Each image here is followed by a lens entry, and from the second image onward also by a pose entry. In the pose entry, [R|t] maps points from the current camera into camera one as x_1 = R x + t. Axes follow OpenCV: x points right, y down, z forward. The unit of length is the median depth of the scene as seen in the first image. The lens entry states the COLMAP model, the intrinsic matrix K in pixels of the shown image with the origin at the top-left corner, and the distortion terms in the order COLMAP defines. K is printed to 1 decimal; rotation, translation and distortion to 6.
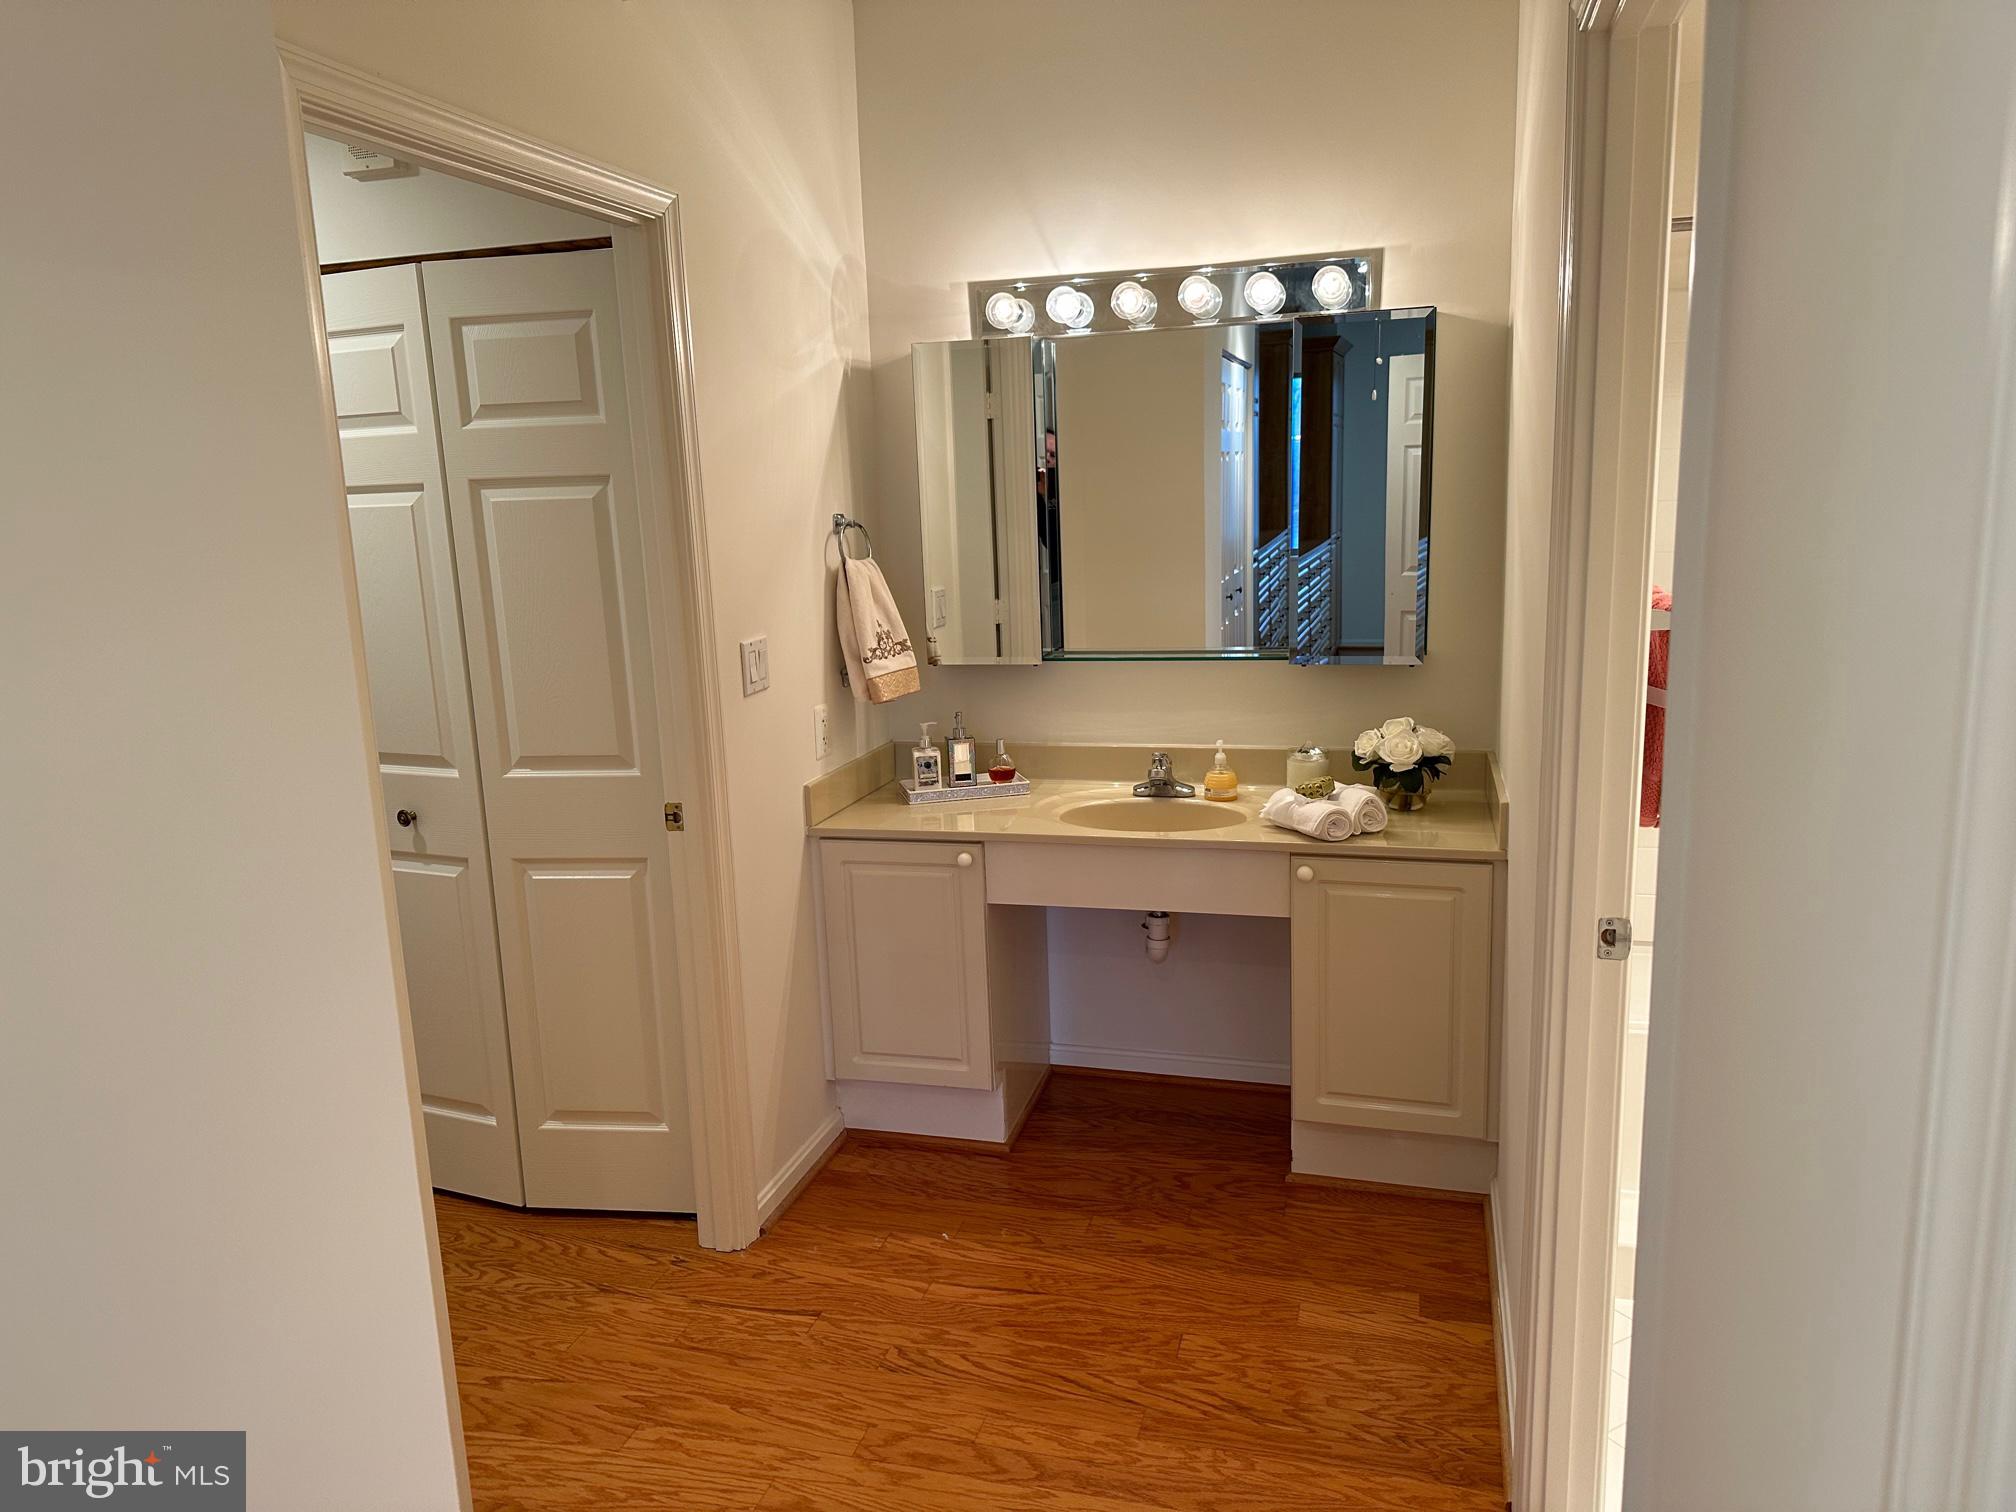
lens RADIAL K [[1426.6, 0, 974.2], [0, 1426.6, 781.3], [0, 0, 1]] dist [0.098919, -0.164753]
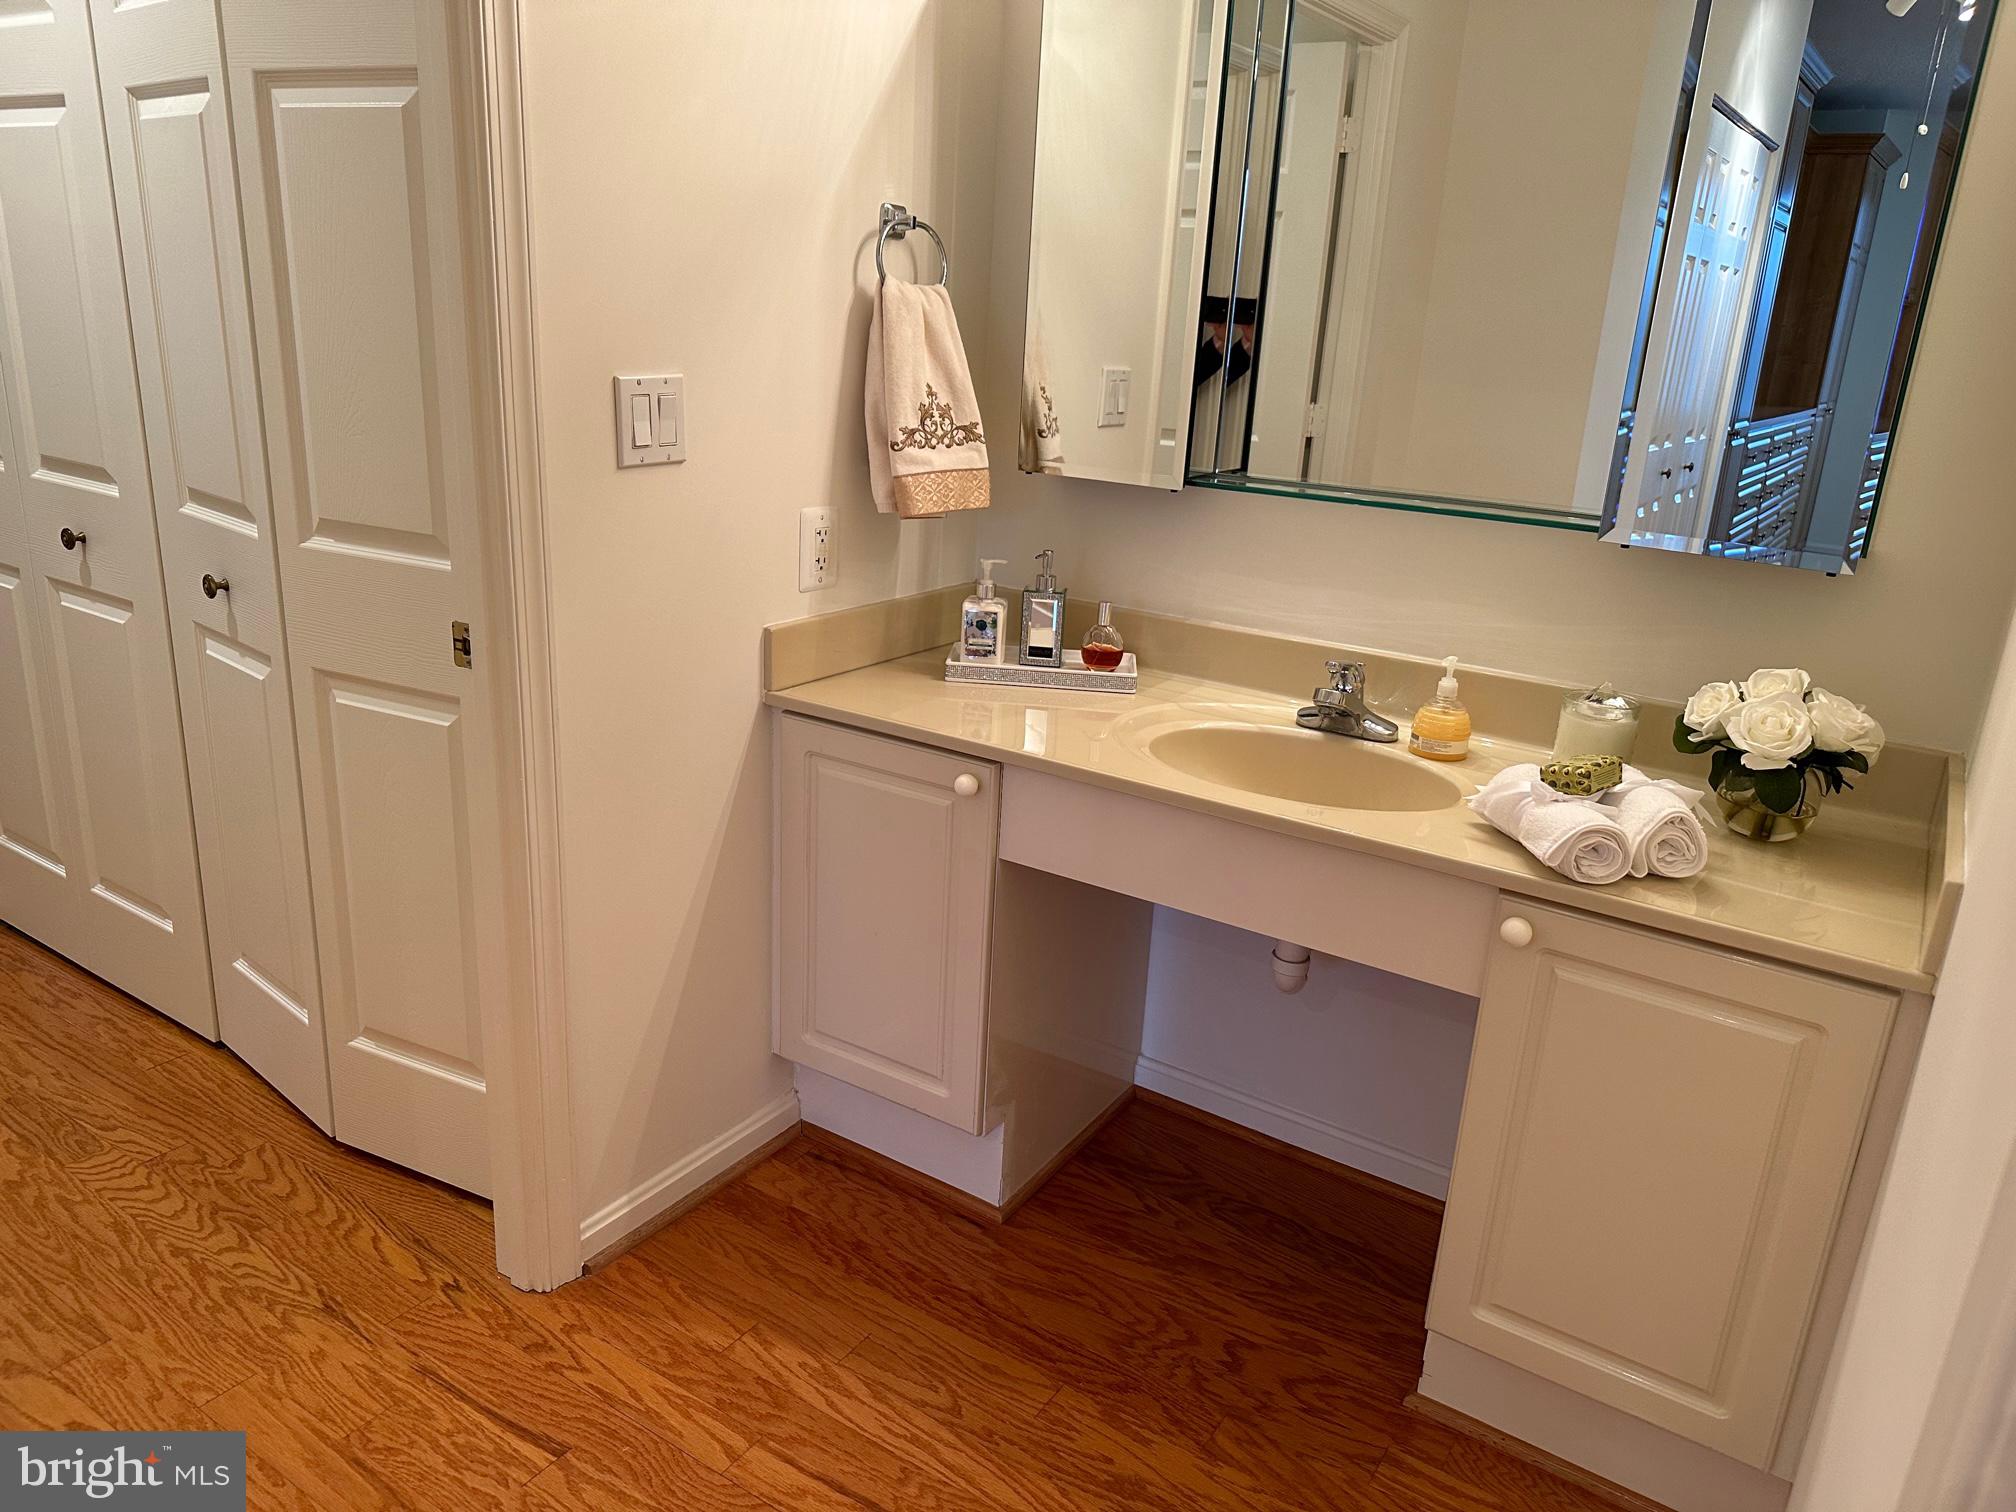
lens RADIAL K [[1426.6, 0, 974.2], [0, 1426.6, 781.3], [0, 0, 1]] dist [0.098919, -0.164753]
pose [[0.952754, 0.177591, -0.246416, 0.145179], [-0.148468, 0.980033, 0.132262, -0.028670], [0.264985, -0.089428, 0.960097, 0.390907]]
